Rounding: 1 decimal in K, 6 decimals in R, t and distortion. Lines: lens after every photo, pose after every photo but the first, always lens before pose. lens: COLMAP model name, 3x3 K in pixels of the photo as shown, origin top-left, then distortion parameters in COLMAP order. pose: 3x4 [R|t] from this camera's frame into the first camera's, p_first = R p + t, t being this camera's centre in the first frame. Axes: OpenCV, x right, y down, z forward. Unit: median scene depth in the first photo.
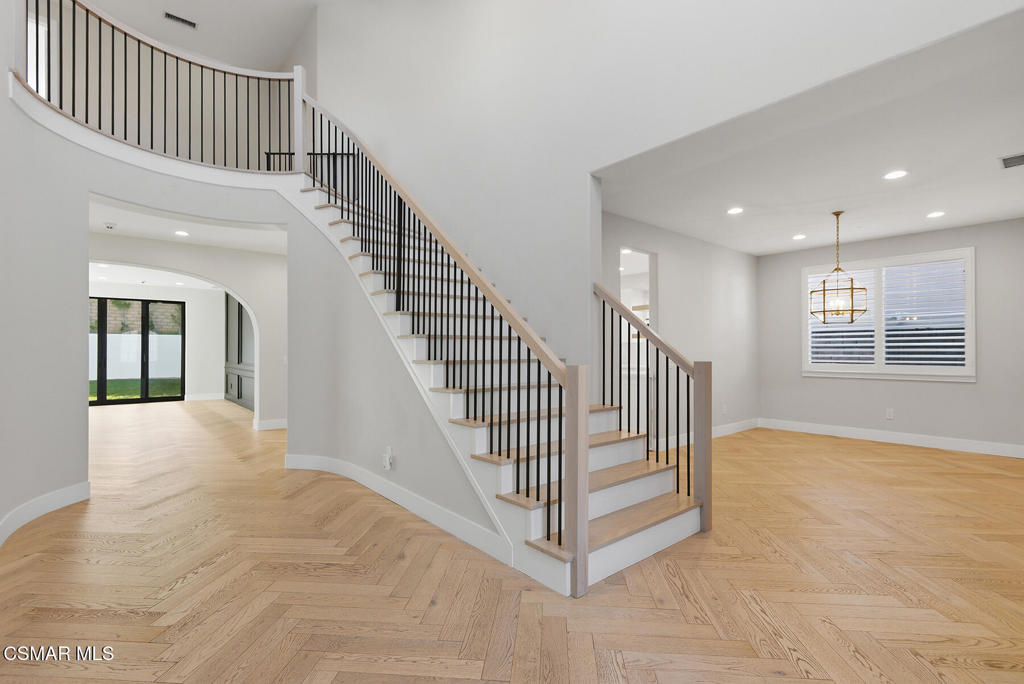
lens RADIAL K [[470.9, 0, 516.5], [0, 470.9, 346.9], [0, 0, 1]] dist [0.001375, -0.000287]
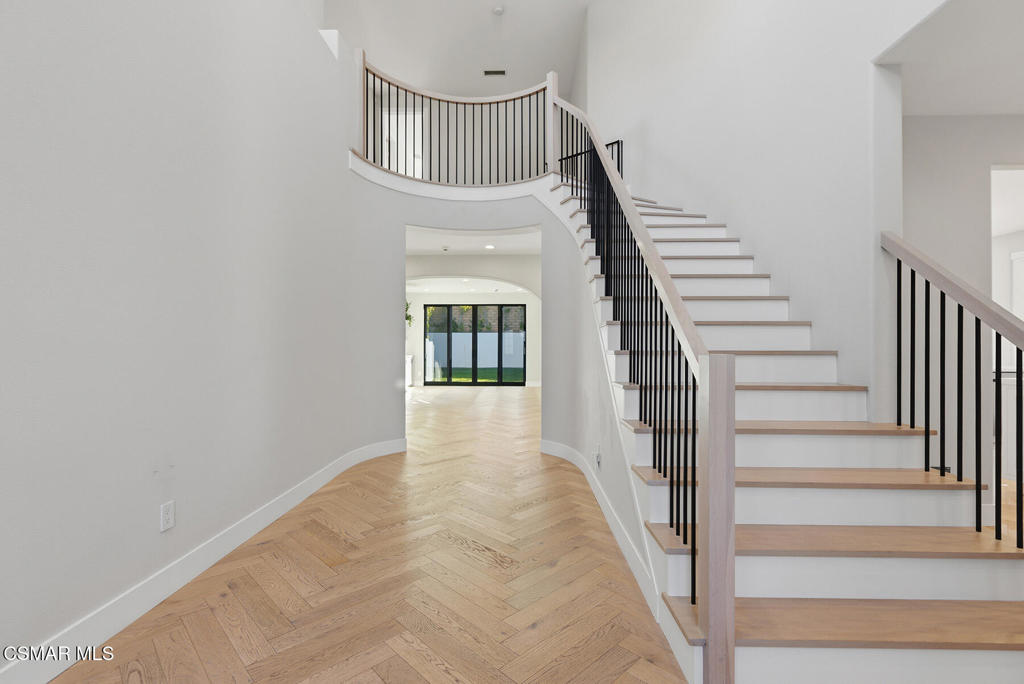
lens RADIAL K [[470.9, 0, 511.7], [0, 470.9, 345.6], [0, 0, 1]] dist [0.001375, -0.000287]
pose [[0.747541, 0.000450, -0.664215, 0.239029], [0.002513, 0.999991, 0.003505, 0.015803], [0.664211, -0.004290, 0.747533, 0.212641]]
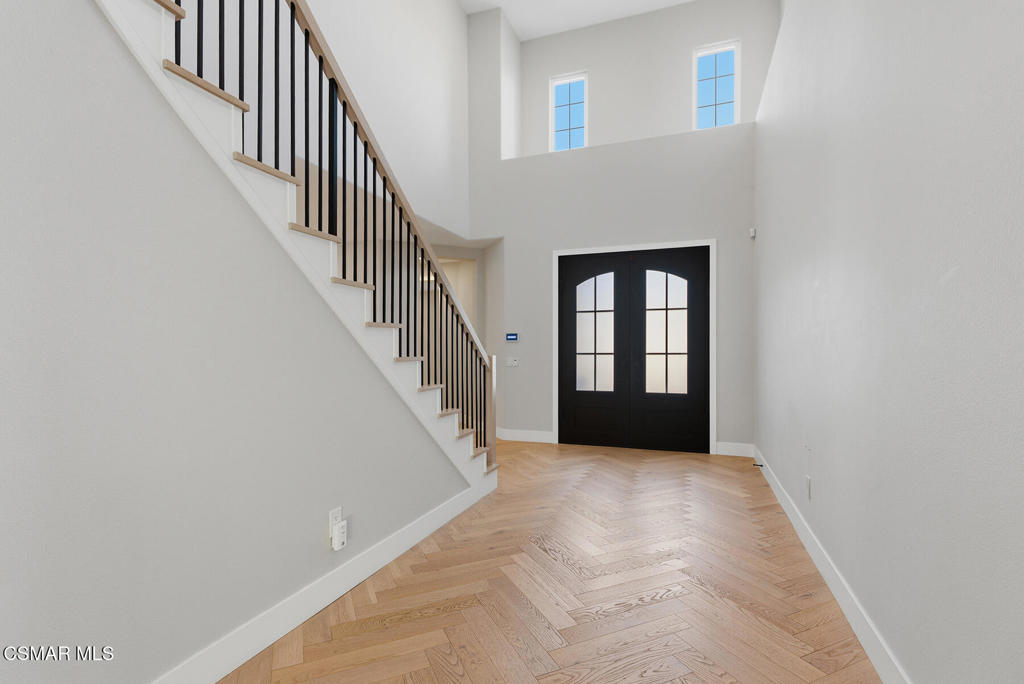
lens RADIAL K [[470.9, 0, 515.3], [0, 470.9, 346.3], [0, 0, 1]] dist [0.001375, -0.000287]
pose [[-0.479333, 0.008655, 0.877591, -0.979403], [0.000473, 0.999954, -0.009603, 0.015182], [-0.877633, -0.004188, -0.479314, 1.188935]]
